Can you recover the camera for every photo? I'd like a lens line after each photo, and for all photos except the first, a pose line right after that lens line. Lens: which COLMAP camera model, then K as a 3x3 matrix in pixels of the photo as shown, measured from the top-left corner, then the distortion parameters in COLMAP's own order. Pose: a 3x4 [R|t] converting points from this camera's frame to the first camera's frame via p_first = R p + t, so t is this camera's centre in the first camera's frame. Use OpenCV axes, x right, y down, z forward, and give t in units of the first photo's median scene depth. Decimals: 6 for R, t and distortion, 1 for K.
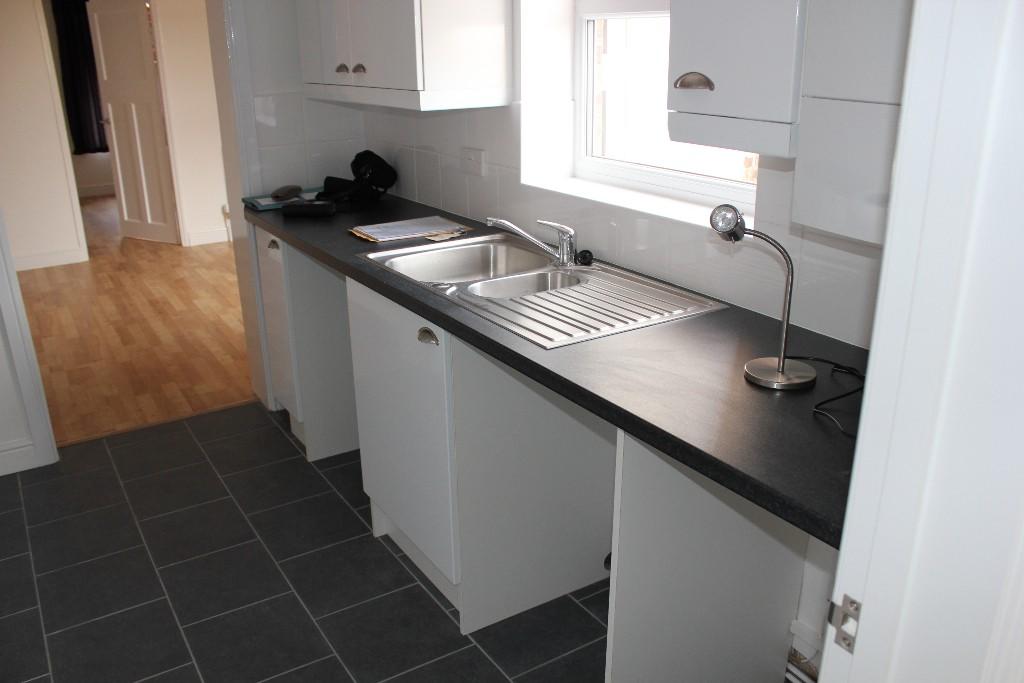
lens RADIAL K [[852.1, 0, 512.0], [0, 852.1, 341.5], [0, 0, 1]] dist [-0.203499, 0.210797]
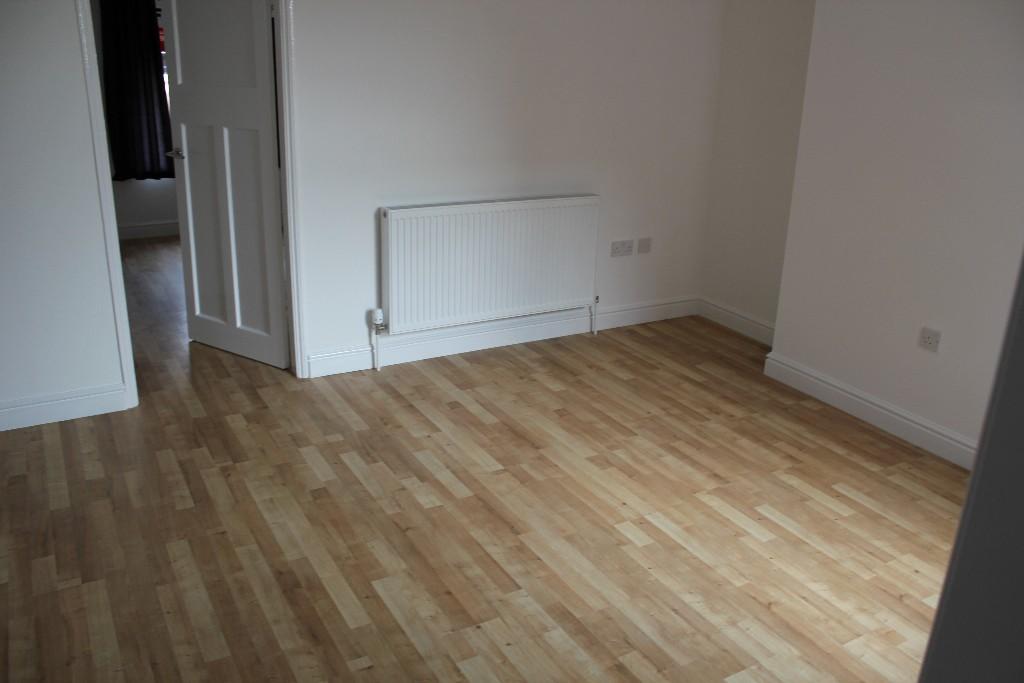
lens RADIAL K [[852.1, 0, 512.0], [0, 852.1, 341.5], [0, 0, 1]] dist [-0.203499, 0.210797]
pose [[0.998020, 0.058891, -0.022085, -0.258573], [-0.059090, 0.998216, -0.008502, -0.158339], [0.021544, 0.009791, 0.999720, 0.451168]]
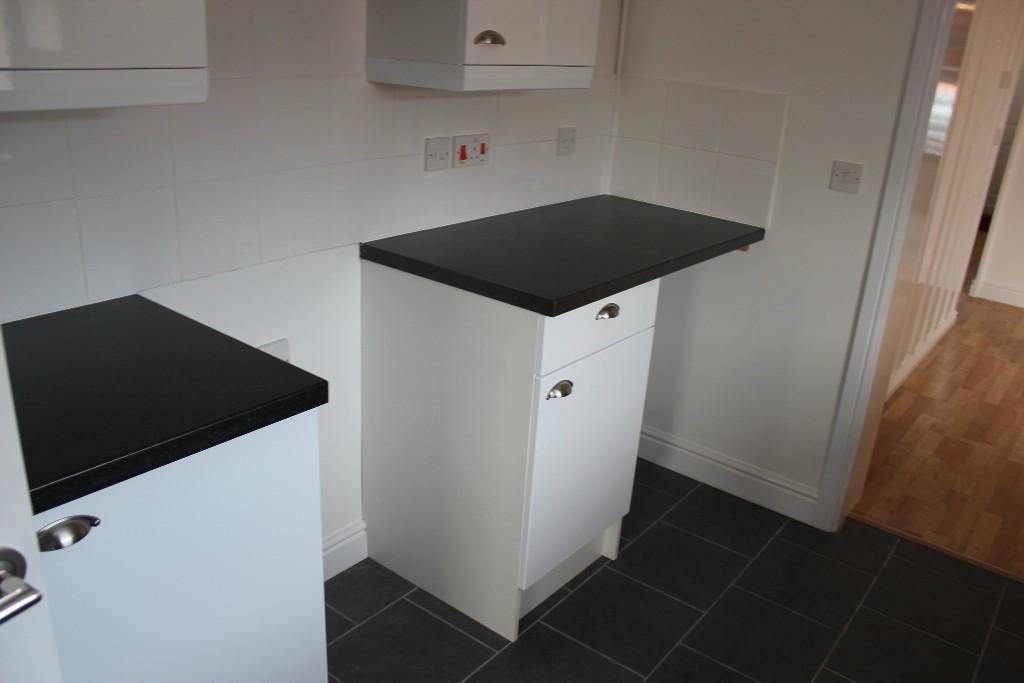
lens RADIAL K [[852.1, 0, 512.0], [0, 852.1, 341.5], [0, 0, 1]] dist [-0.203499, 0.210797]
pose [[0.330087, 0.370501, -0.868200, -0.007657], [-0.385352, 0.892512, 0.234366, -0.048893], [0.861711, 0.257201, 0.437380, 0.159415]]
